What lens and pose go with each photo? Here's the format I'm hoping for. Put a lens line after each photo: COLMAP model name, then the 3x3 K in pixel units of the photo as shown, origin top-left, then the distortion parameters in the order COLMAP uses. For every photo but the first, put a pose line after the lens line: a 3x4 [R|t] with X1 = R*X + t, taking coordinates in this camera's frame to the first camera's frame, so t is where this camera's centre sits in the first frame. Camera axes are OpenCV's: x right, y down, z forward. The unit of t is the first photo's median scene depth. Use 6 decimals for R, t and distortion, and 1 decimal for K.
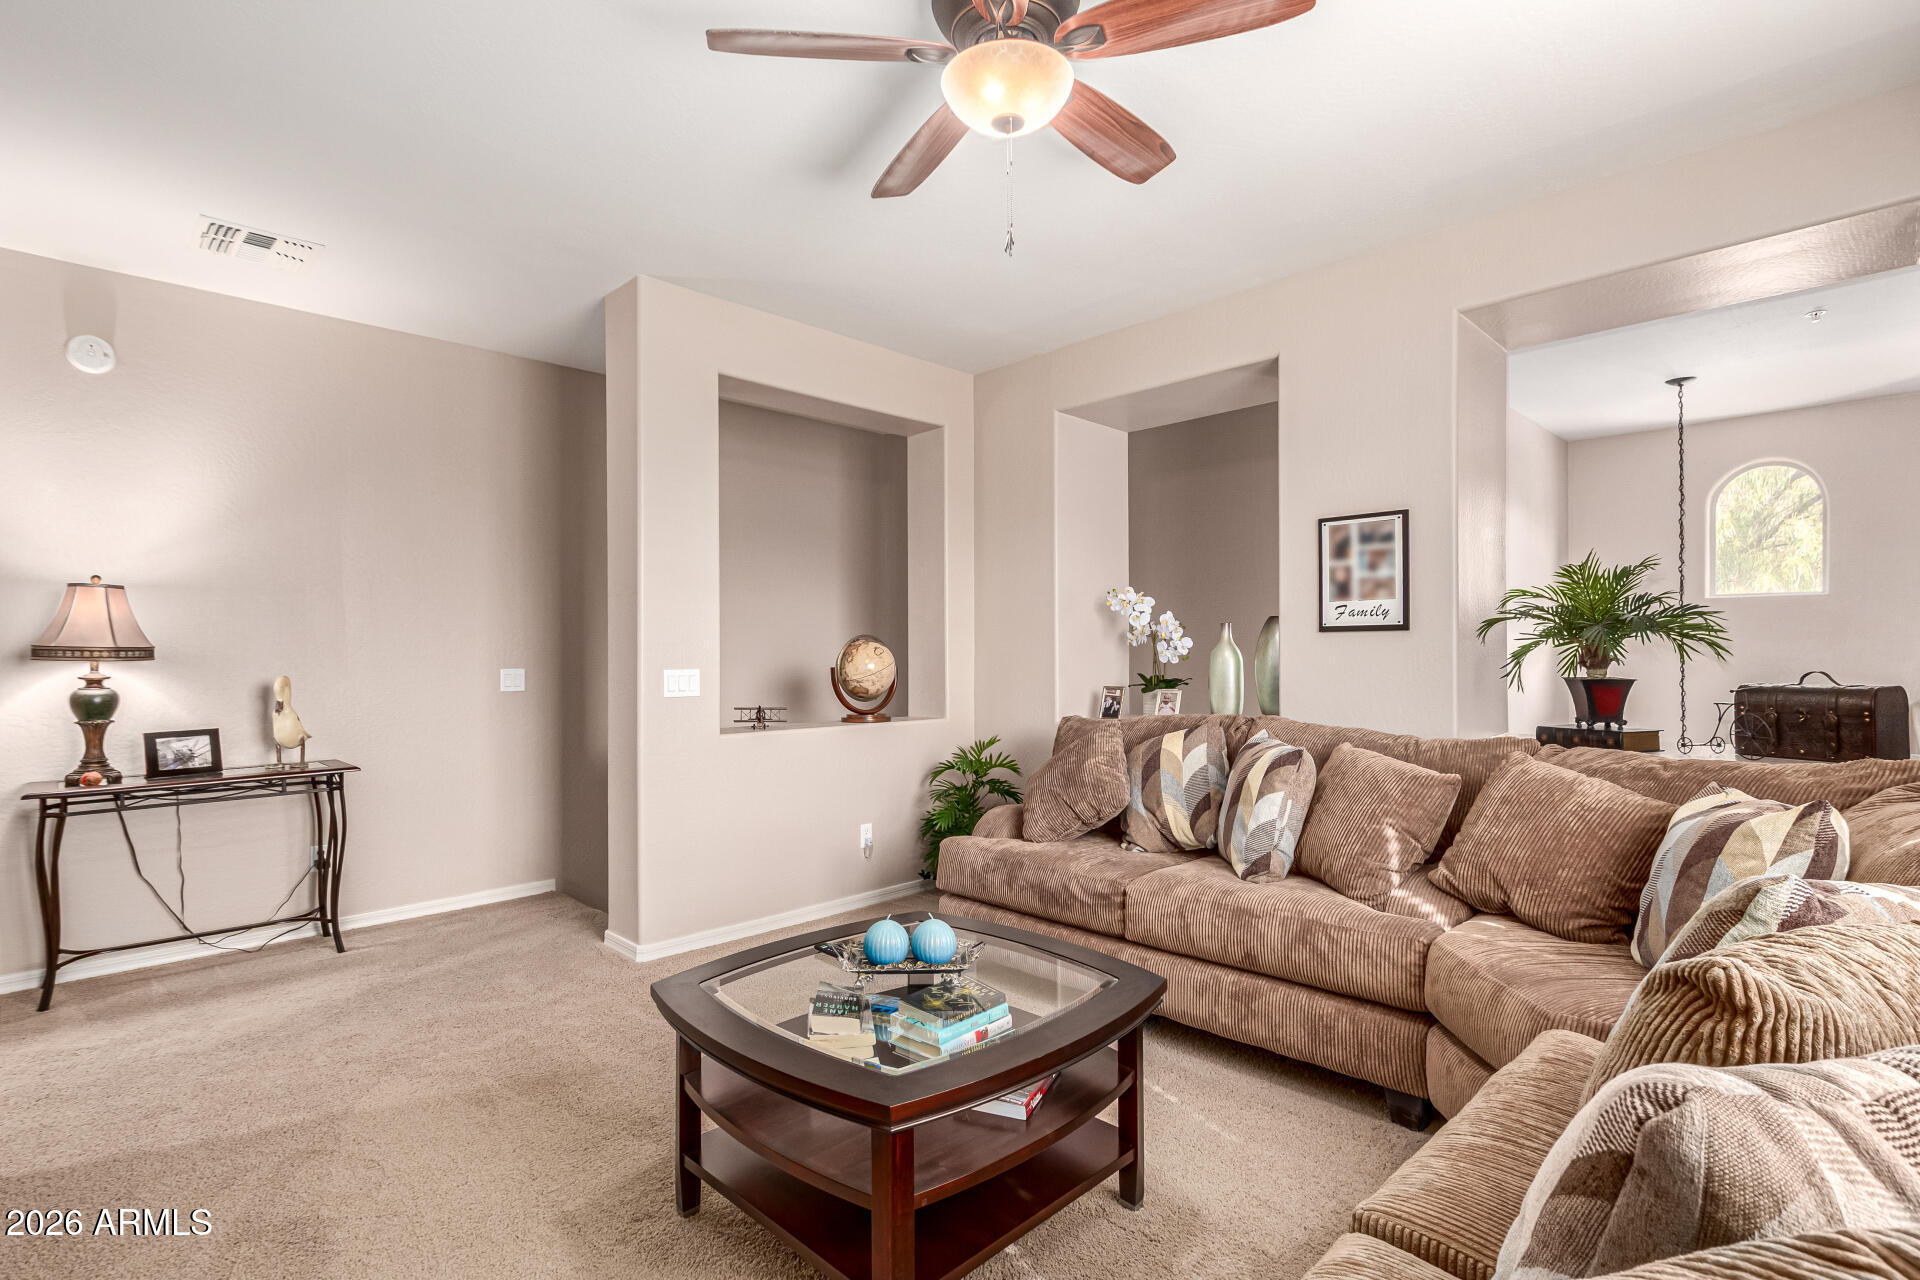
lens RADIAL K [[905.4, 0, 964.7], [0, 905.4, 661.6], [0, 0, 1]] dist [0.011304, -0.000152]
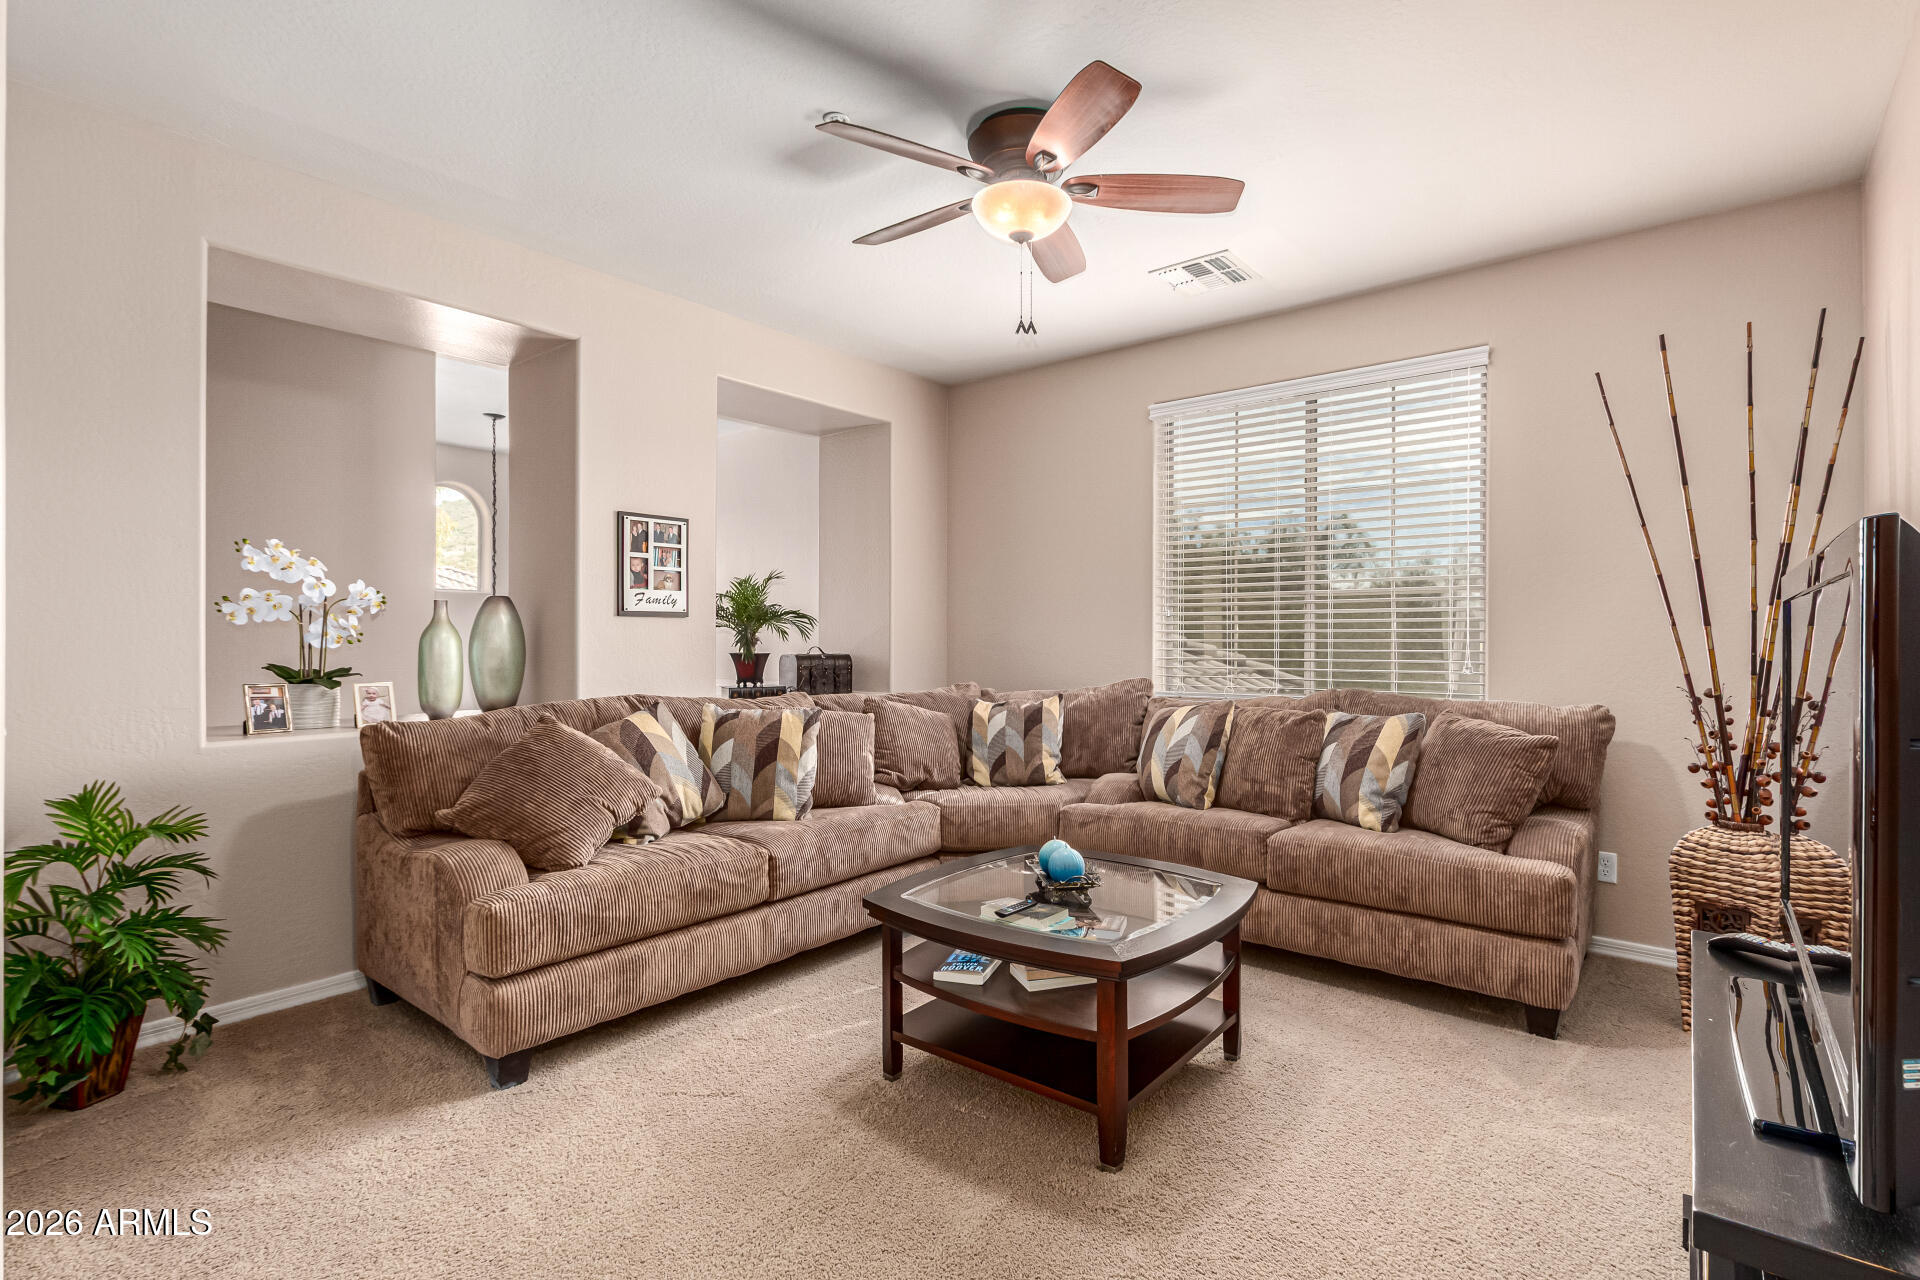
lens RADIAL K [[905.4, 0, 964.7], [0, 905.4, 661.6], [0, 0, 1]] dist [0.011304, -0.000152]
pose [[-0.097936, -0.023529, 0.994915, -0.779591], [0.008068, 0.999669, 0.024436, -0.001543], [-0.995160, 0.010420, -0.097713, 0.754143]]
